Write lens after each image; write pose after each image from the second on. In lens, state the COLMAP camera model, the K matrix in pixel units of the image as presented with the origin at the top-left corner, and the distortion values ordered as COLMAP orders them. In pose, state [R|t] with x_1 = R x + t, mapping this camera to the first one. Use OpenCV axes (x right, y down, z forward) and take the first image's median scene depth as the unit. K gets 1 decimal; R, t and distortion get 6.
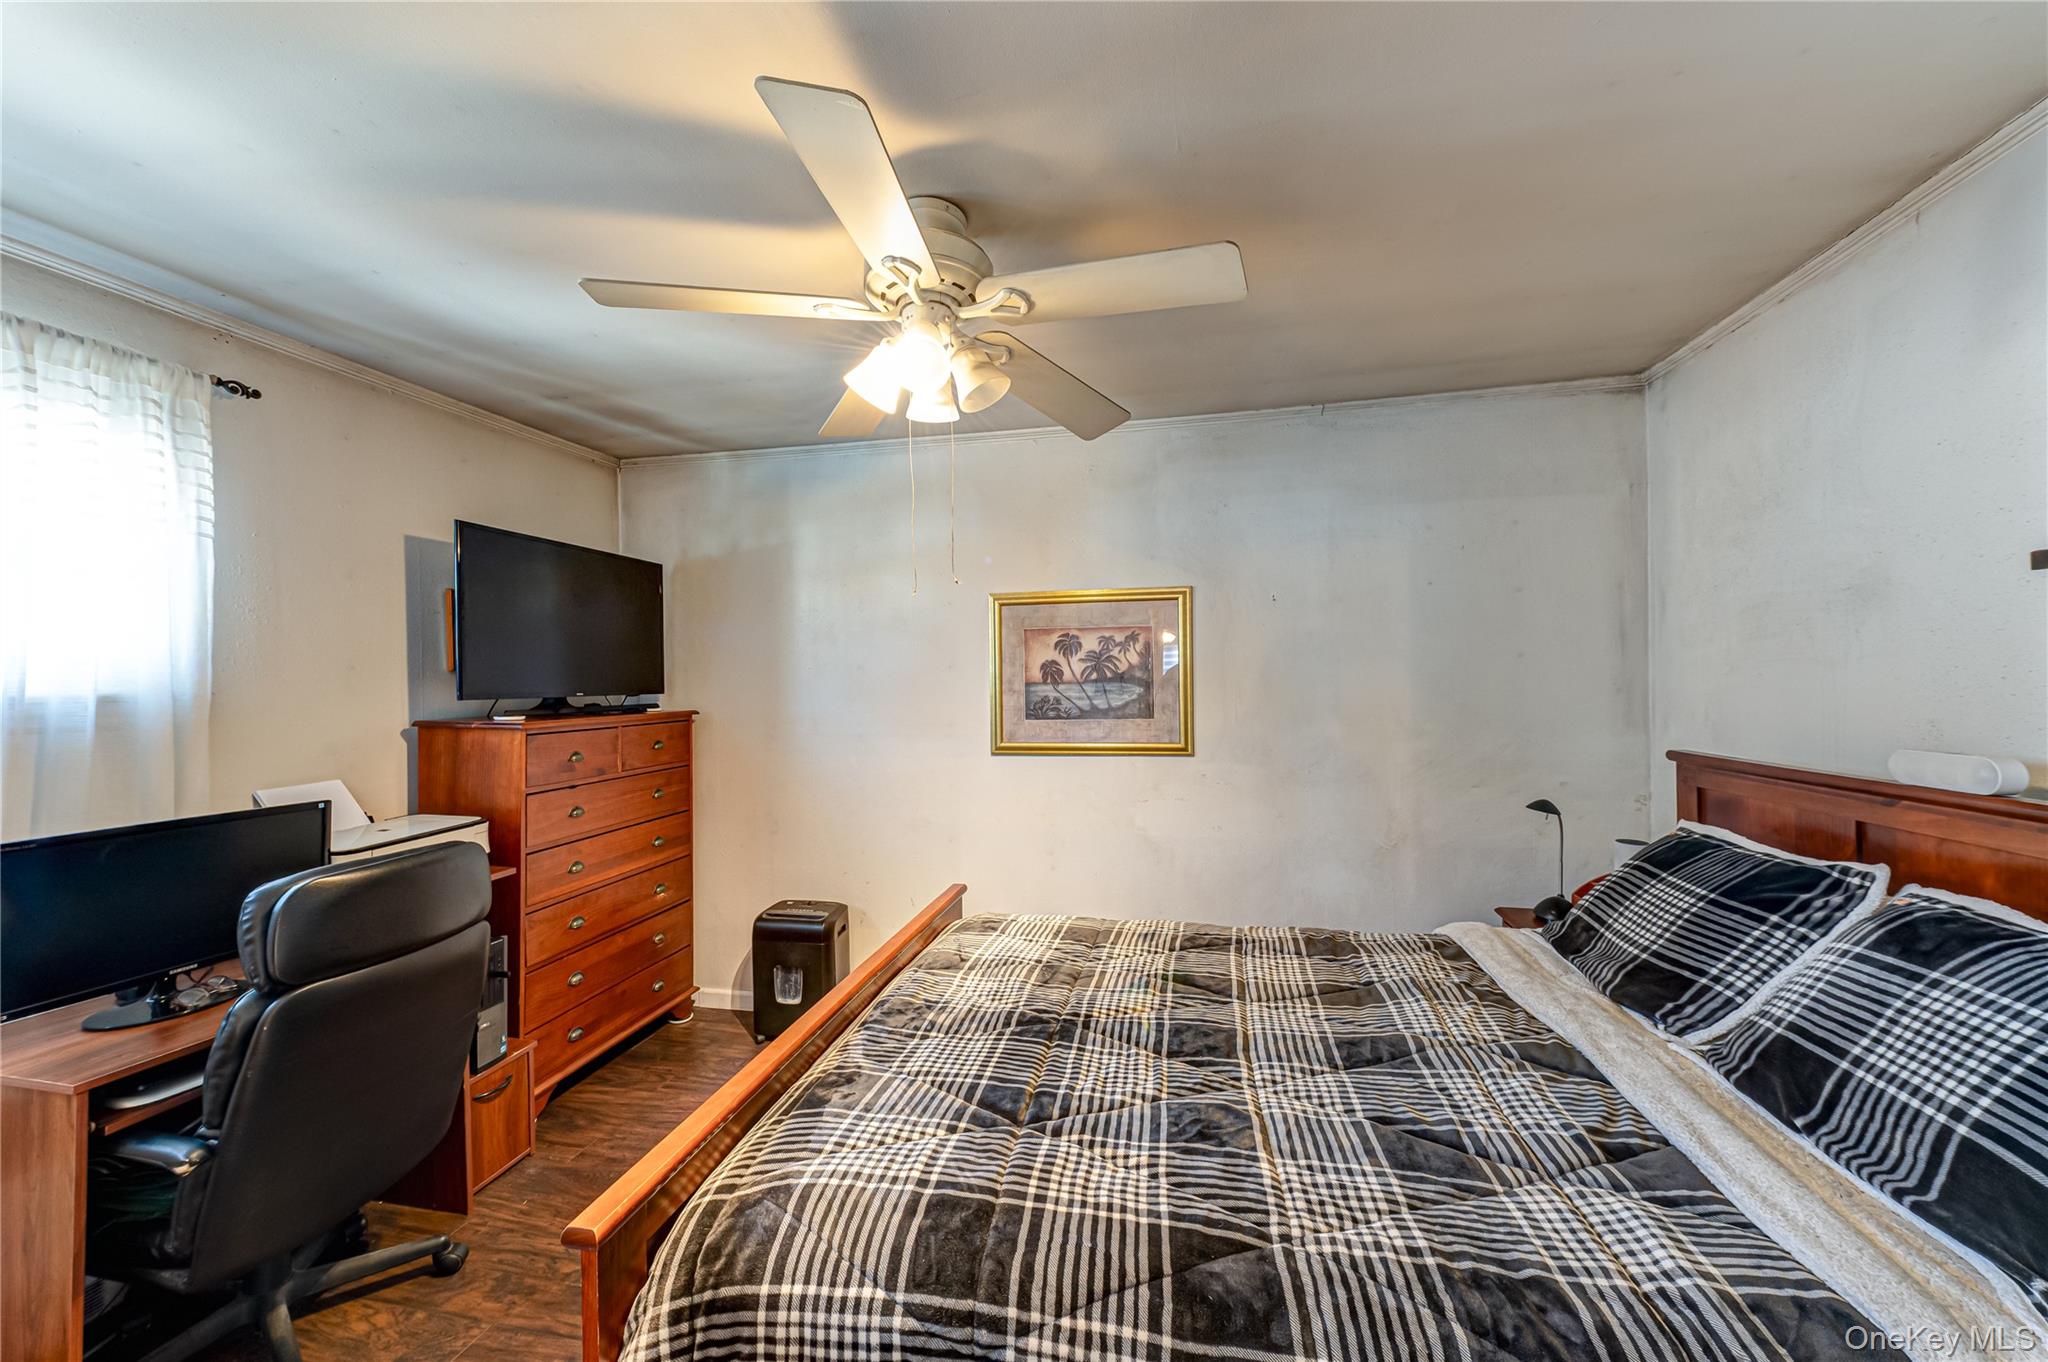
lens RADIAL K [[798.0, 0, 1045.3], [0, 798.0, 686.6], [0, 0, 1]] dist [0.002775, 0.000200]
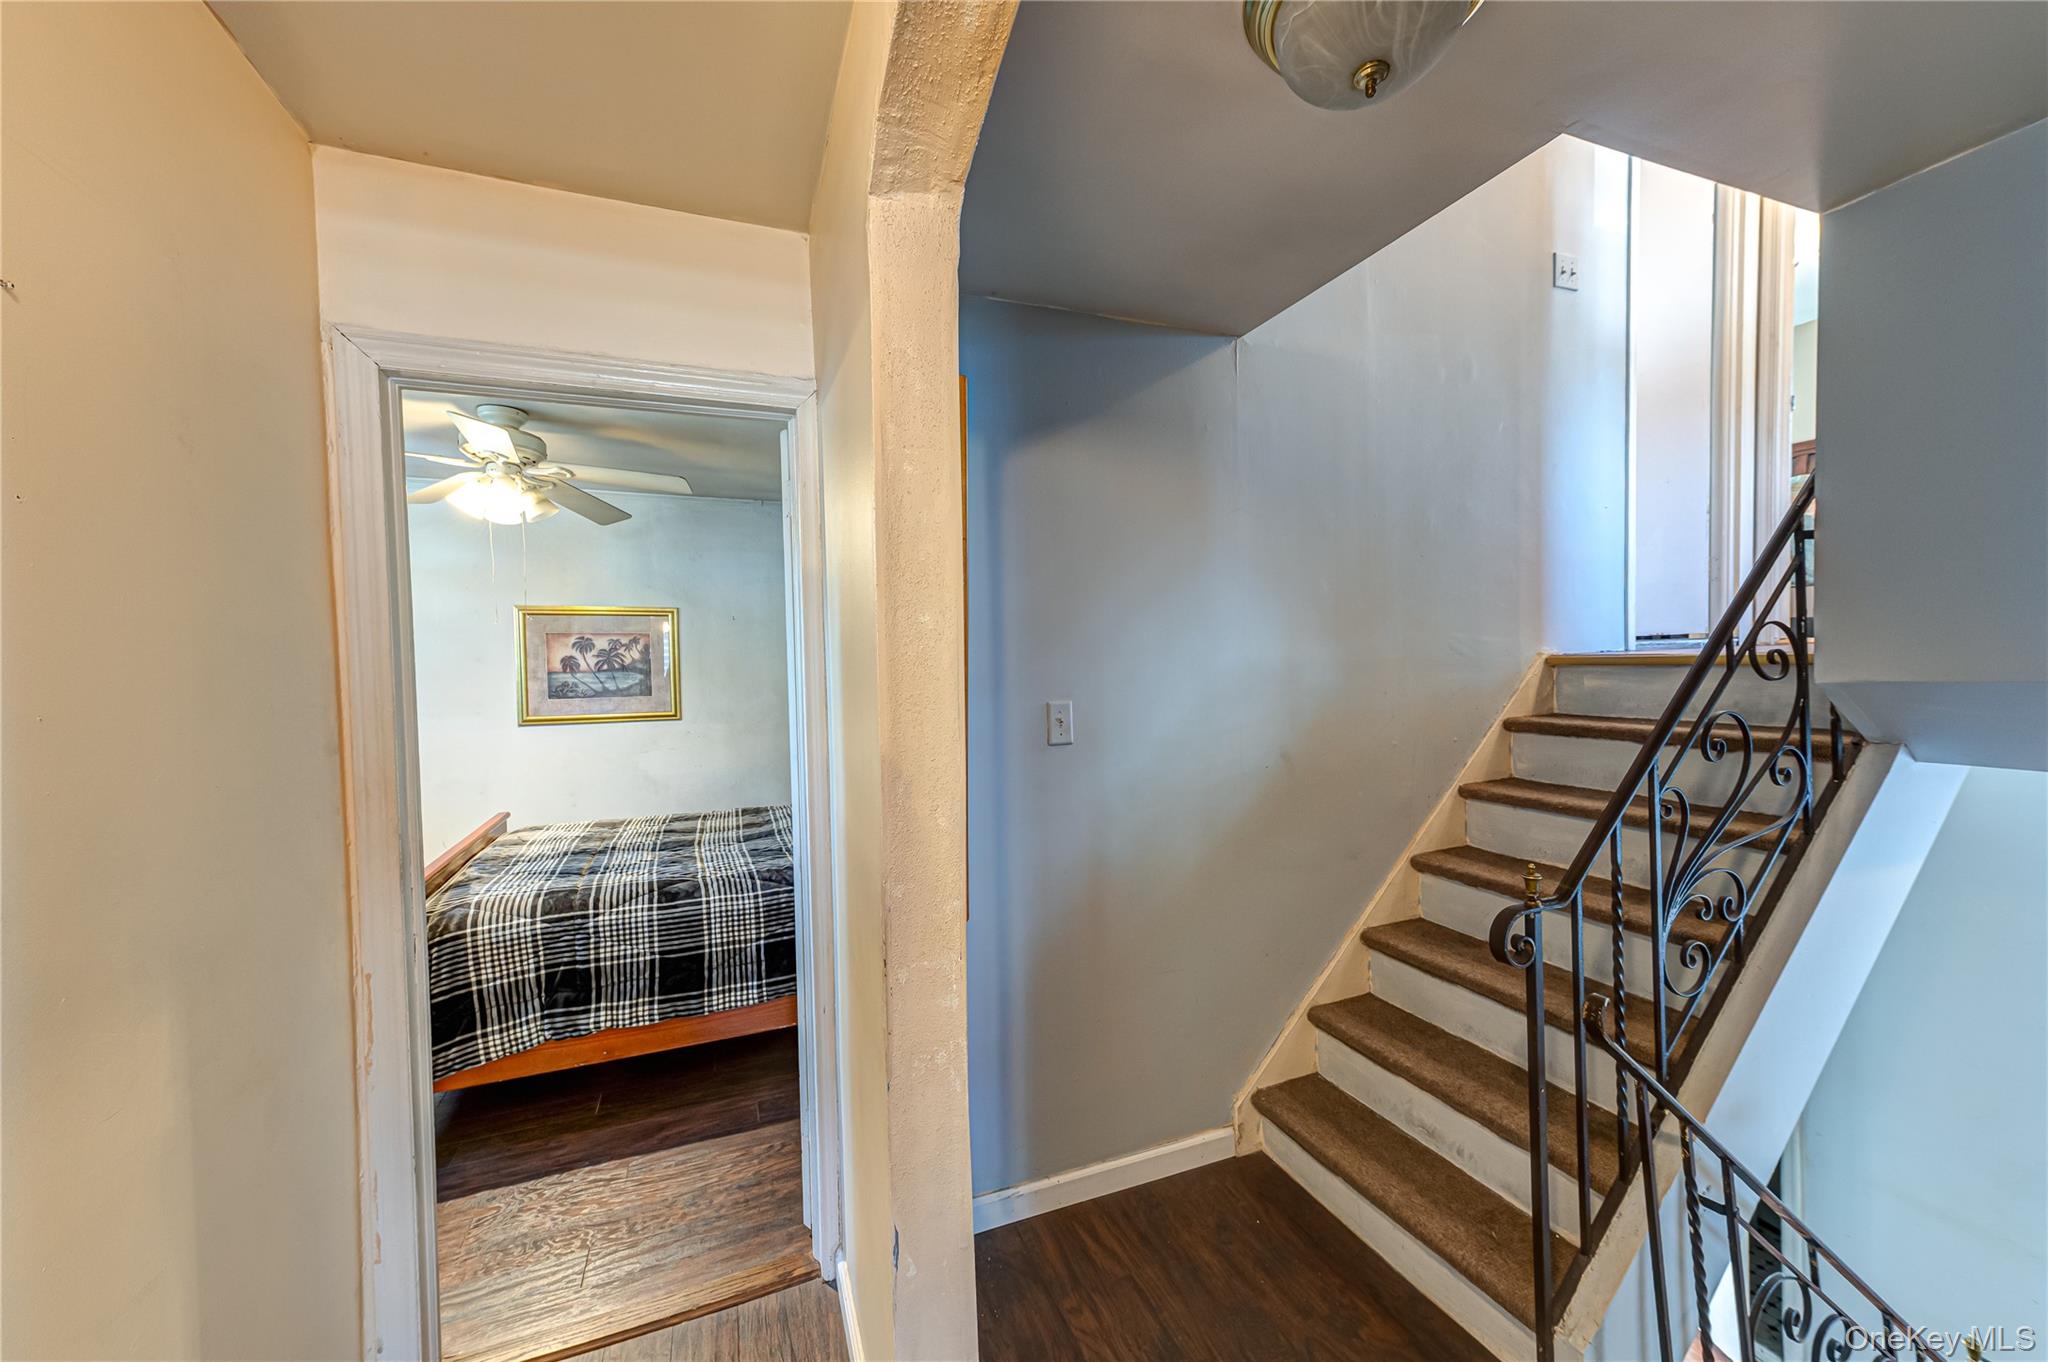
lens RADIAL K [[798.0, 0, 1045.3], [0, 798.0, 686.6], [0, 0, 1]] dist [0.002775, 0.000200]
pose [[0.832891, -0.017086, 0.553174, -0.075046], [0.006779, 0.999763, 0.020673, -0.002672], [-0.553396, -0.013469, 0.832809, -0.636181]]
